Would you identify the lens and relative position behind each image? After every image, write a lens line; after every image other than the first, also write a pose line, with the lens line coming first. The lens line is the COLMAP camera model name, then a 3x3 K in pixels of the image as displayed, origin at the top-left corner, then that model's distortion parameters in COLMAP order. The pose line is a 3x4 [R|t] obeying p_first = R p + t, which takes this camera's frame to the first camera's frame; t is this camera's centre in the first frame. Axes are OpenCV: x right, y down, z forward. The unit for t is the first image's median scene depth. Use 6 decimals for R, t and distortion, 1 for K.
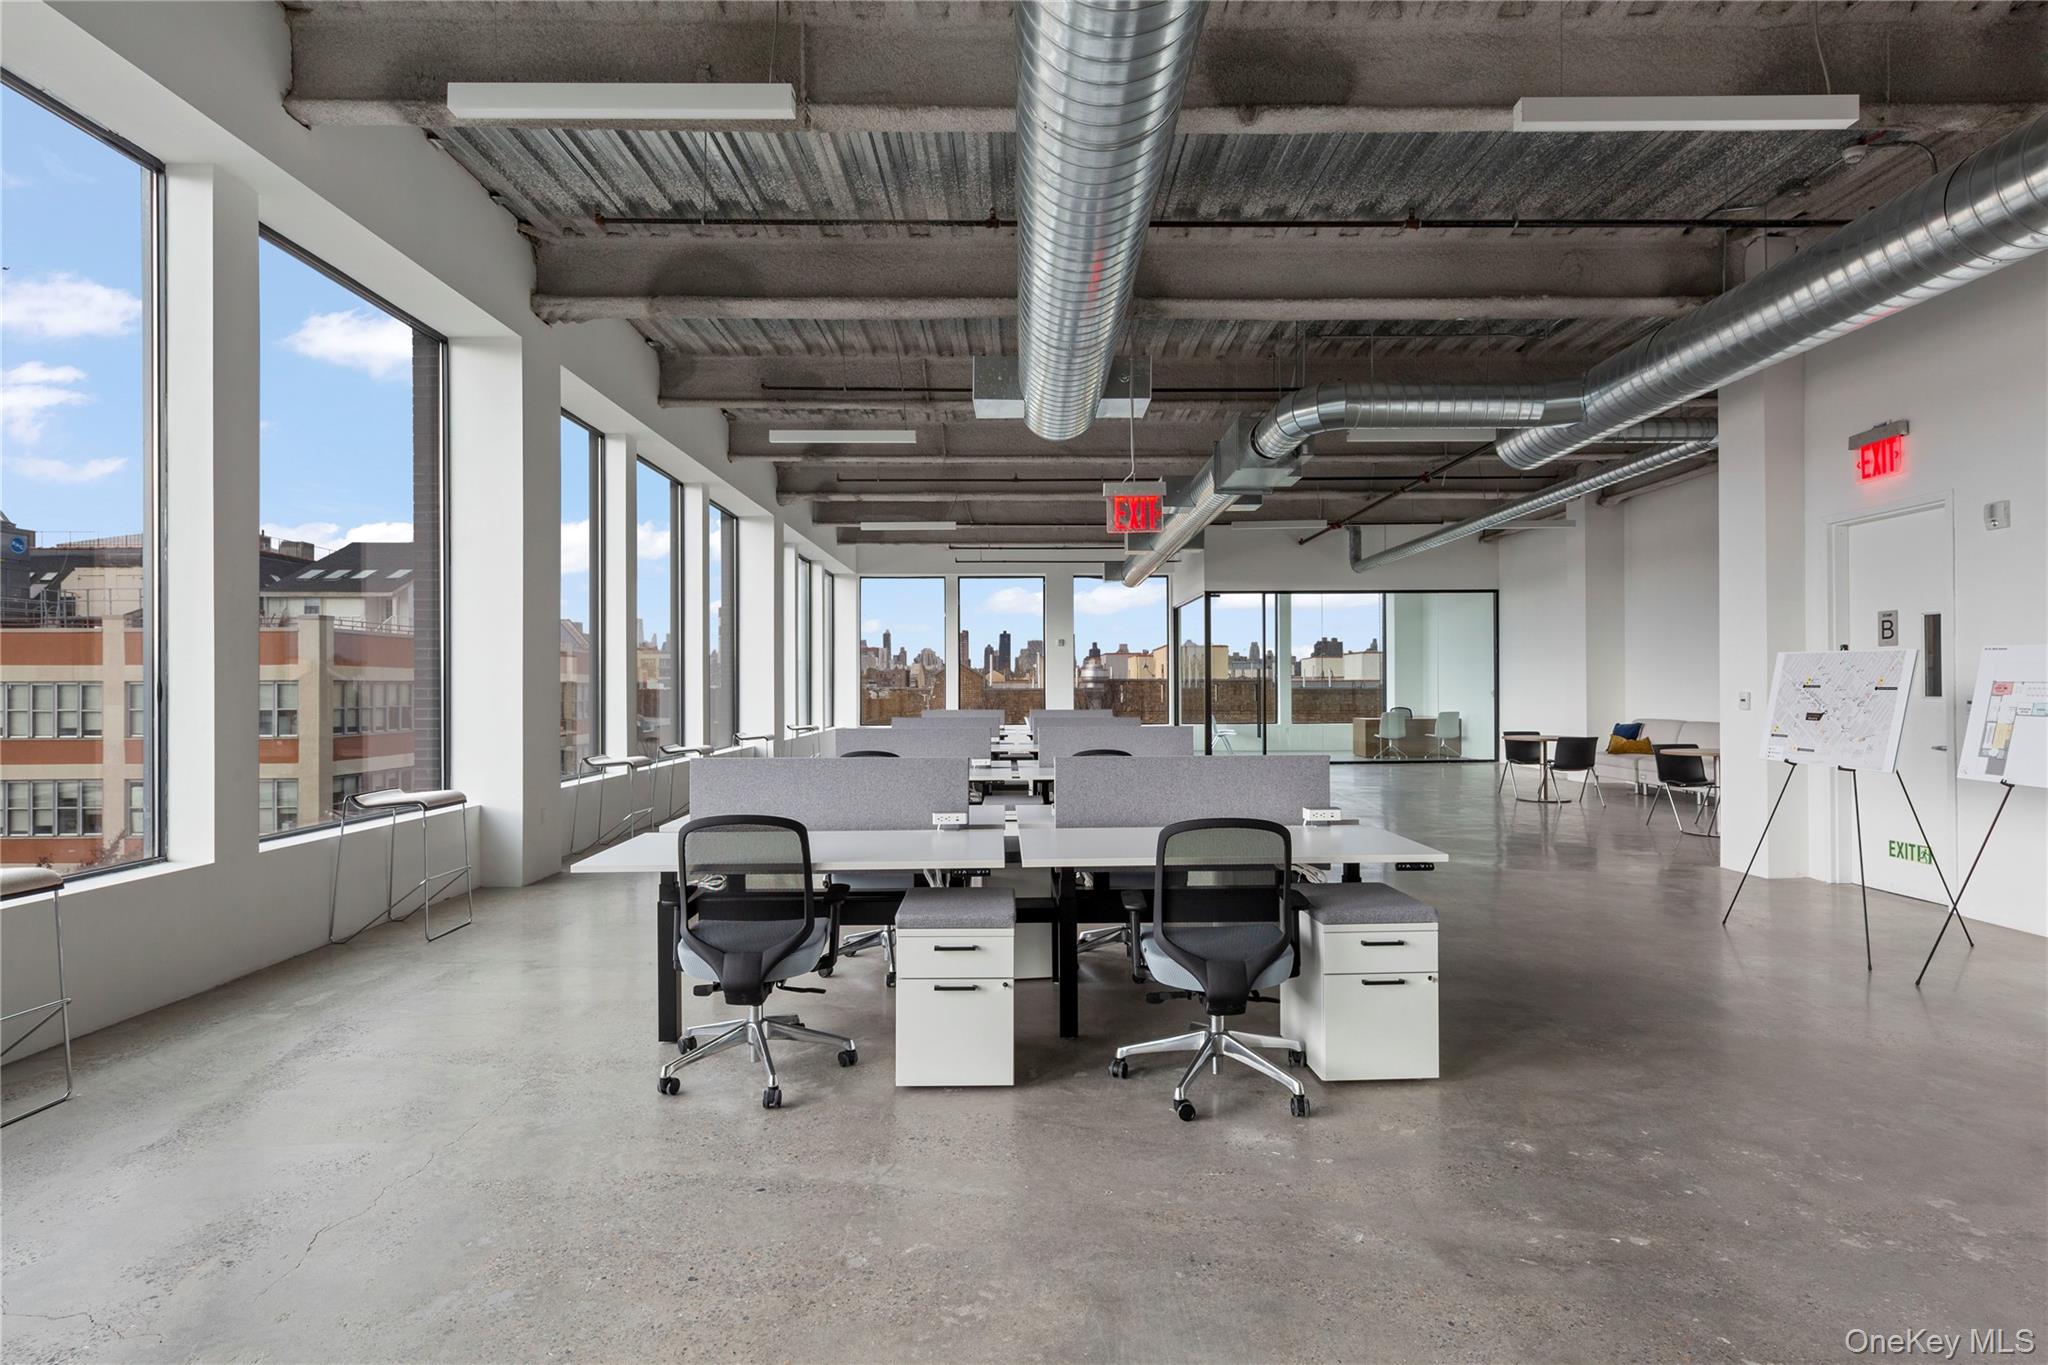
lens RADIAL K [[986.4, 0, 1024.0], [0, 986.4, 682.5], [0, 0, 1]] dist [0.001352, 0.000095]
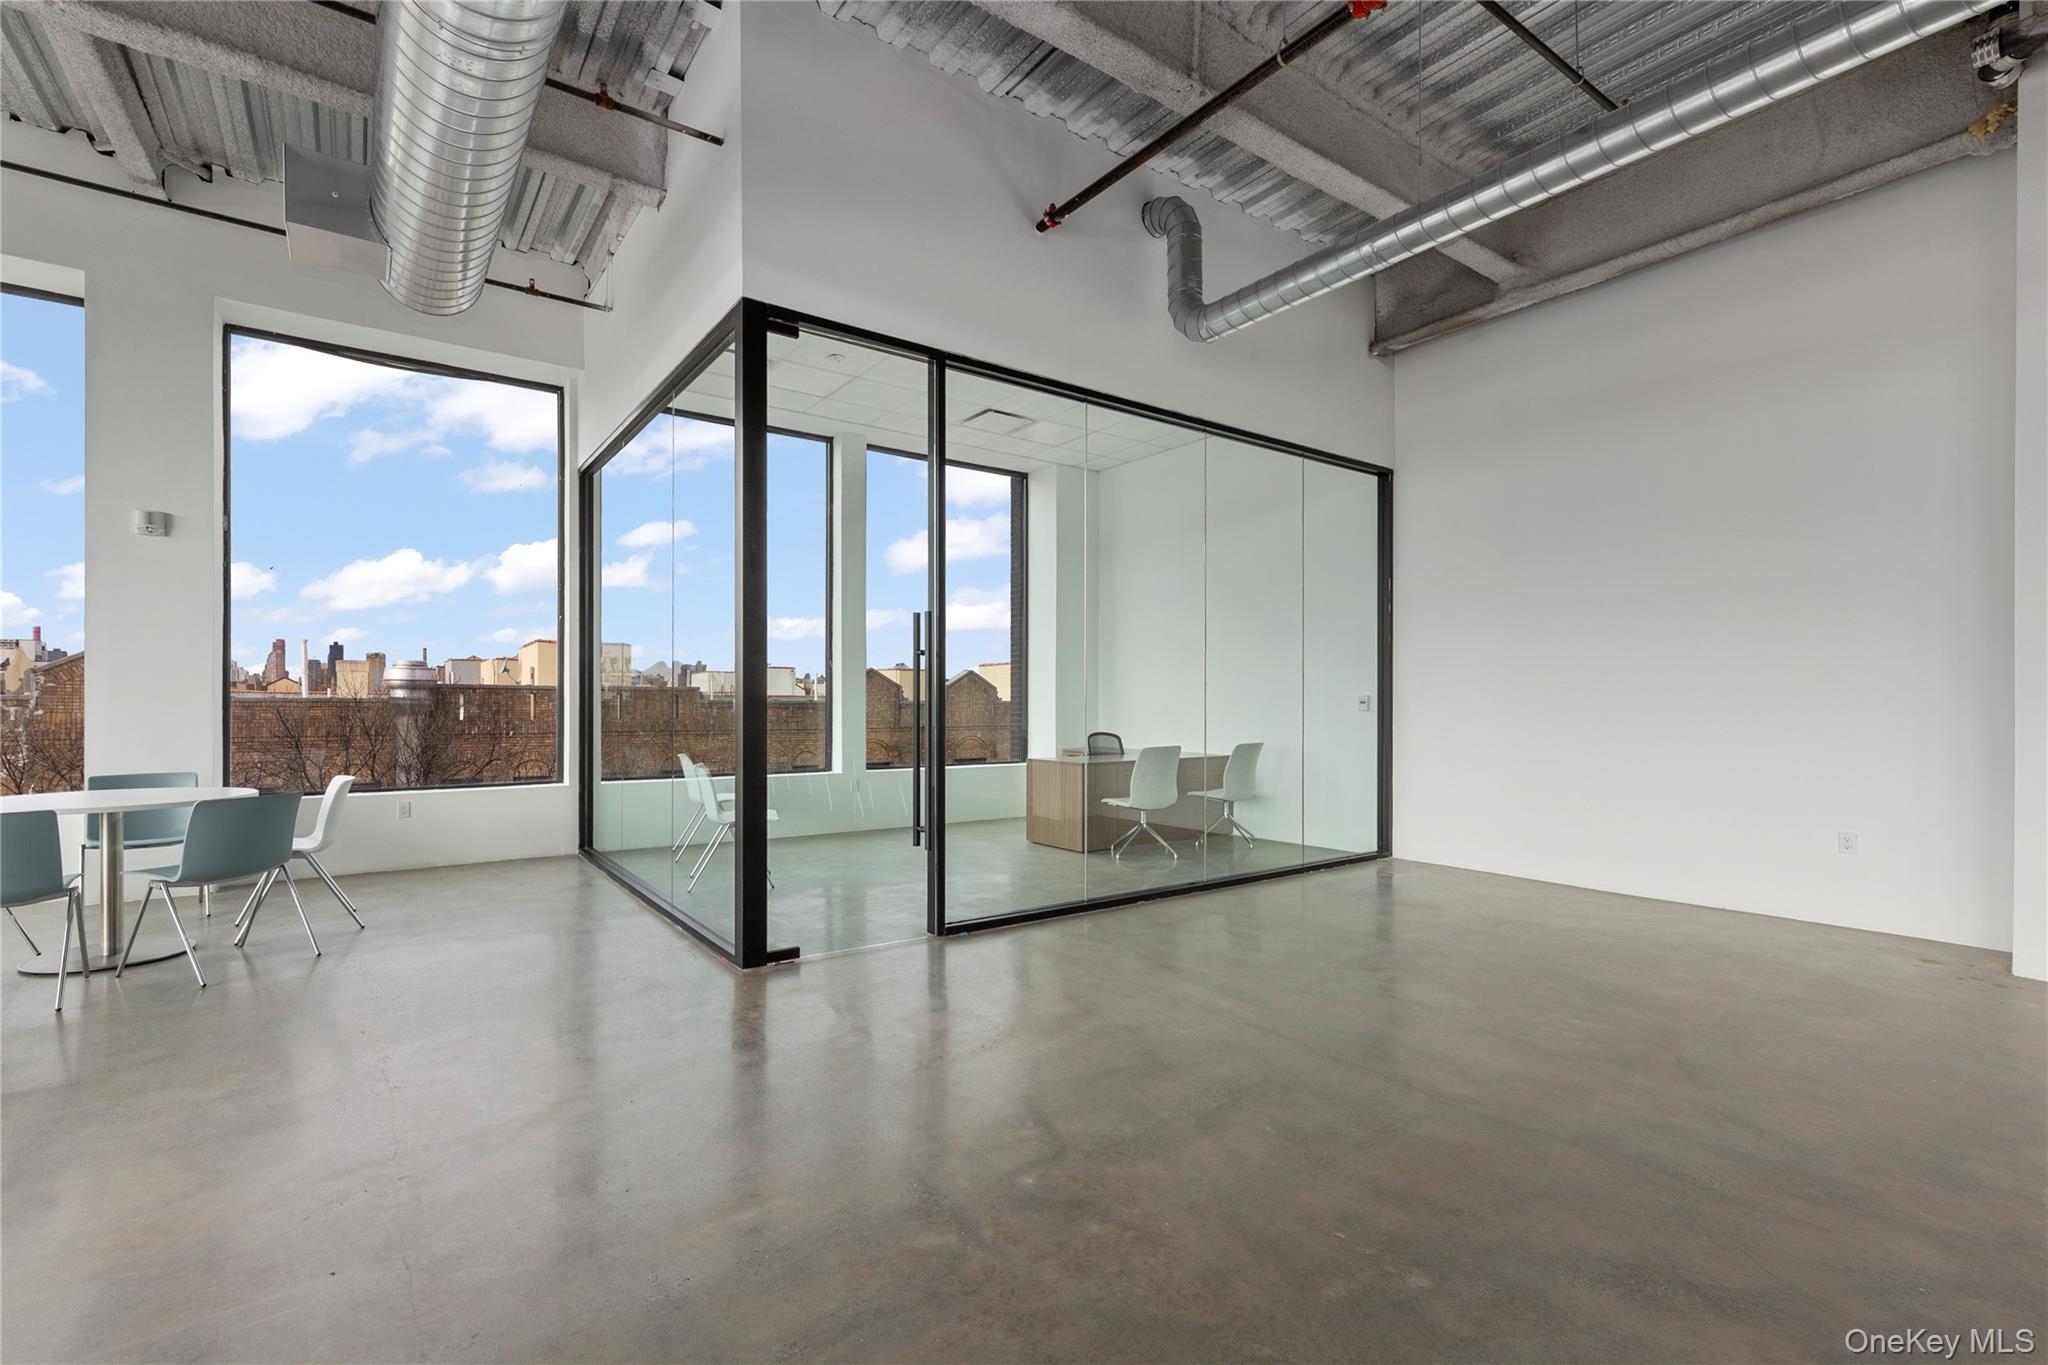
lens RADIAL K [[939.7, 0, 1017.4], [0, 939.7, 714.2], [0, 0, 1]] dist [0.000169, 0.000027]
pose [[0.821665, 0.004984, 0.569949, 0.098769], [-0.009626, 0.999940, 0.005133, 0.012886], [-0.569889, -0.009704, 0.821664, 0.705626]]
